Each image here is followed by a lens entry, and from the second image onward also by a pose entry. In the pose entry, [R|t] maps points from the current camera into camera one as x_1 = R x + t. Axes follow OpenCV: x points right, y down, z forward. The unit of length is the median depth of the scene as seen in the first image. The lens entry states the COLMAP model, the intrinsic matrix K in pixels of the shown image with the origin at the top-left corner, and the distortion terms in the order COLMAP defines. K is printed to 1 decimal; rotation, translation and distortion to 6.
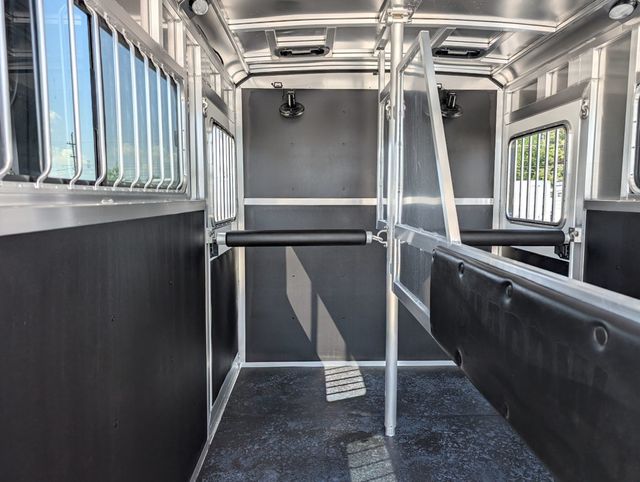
lens RADIAL K [[453.3, 0, 320.0], [0, 453.3, 241.0], [0, 0, 1]] dist [0.004582, 0.006374]
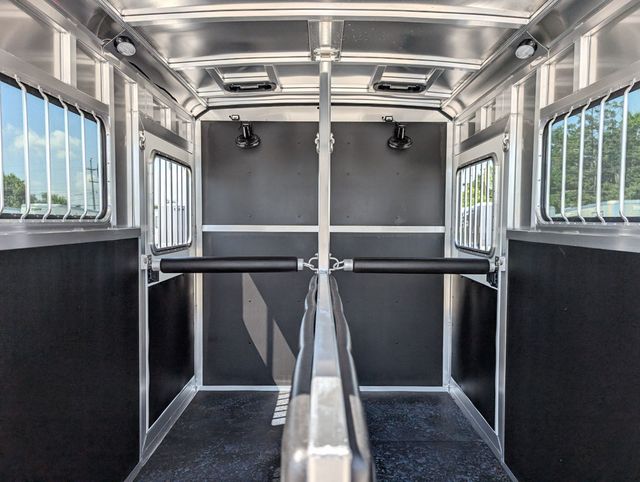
lens RADIAL K [[449.0, 0, 322.5], [0, 449.0, 246.1], [0, 0, 1]] dist [0.002163, 0.001592]
pose [[0.999734, 0.005350, -0.022451, 0.153500], [-0.006291, 0.999096, -0.042052, -0.006333], [0.022206, 0.042182, 0.998863, -0.019599]]
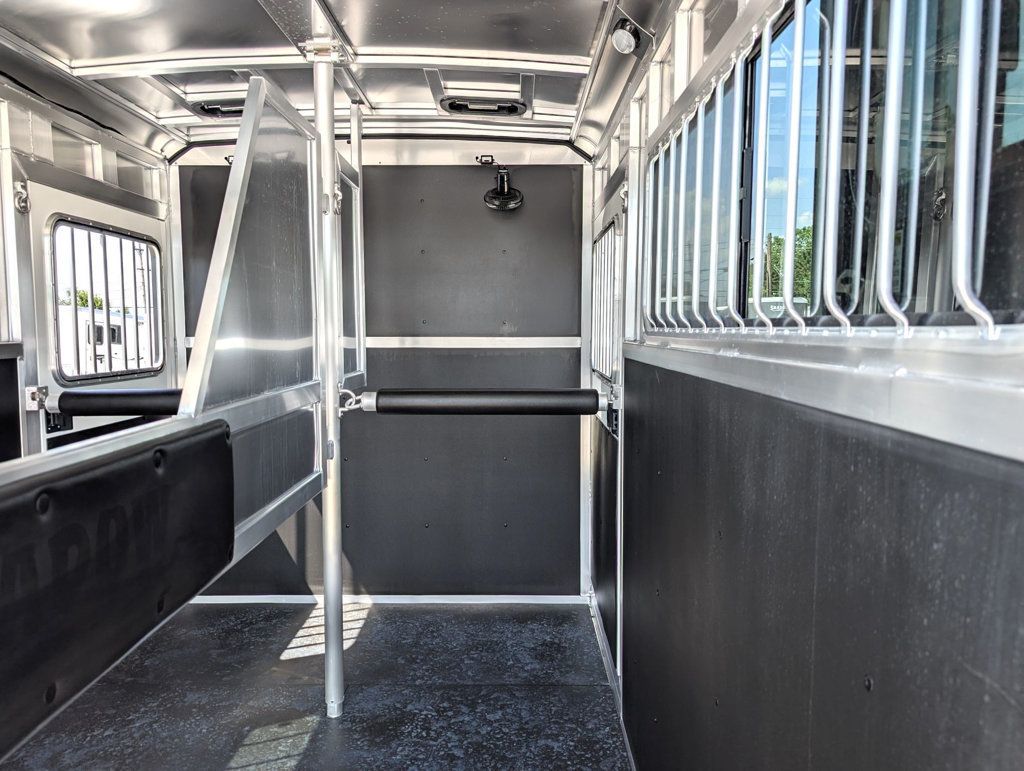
lens RADIAL K [[714.8, 0, 508.0], [0, 714.8, 394.3], [0, 0, 1]] dist [0.004763, 0.003359]
pose [[0.999489, 0.000112, -0.031962, 0.372540], [-0.000338, 0.999975, -0.007063, -0.009033], [0.031961, 0.007070, 0.999464, 0.012107]]
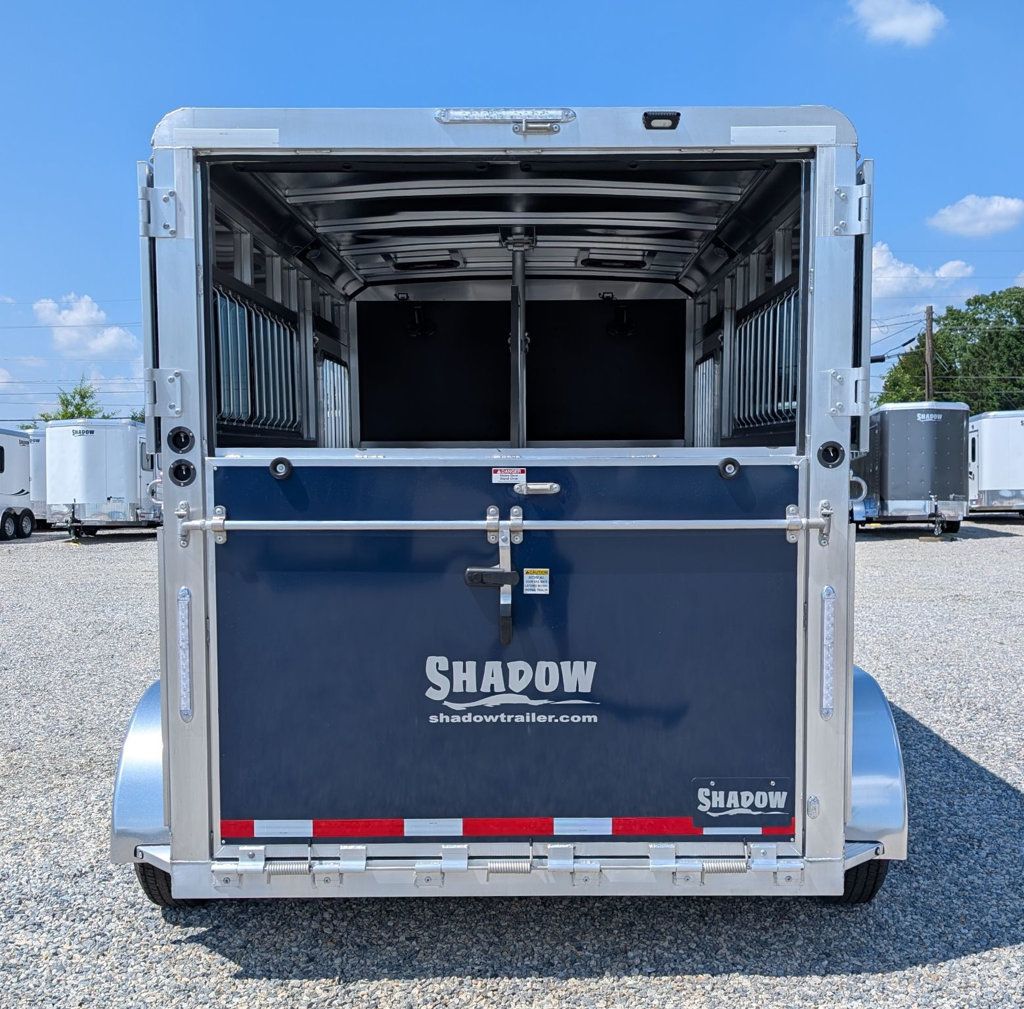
lens RADIAL K [[1135.3, 0, 528.5], [0, 1135.3, 547.6], [0, 0, 1]] dist [0.064938, -0.017034]
pose [[0.999458, -0.004817, -0.032566, 0.215253], [0.004305, 0.999866, -0.015768, 0.139928], [0.032637, 0.015619, 0.999345, -1.098453]]
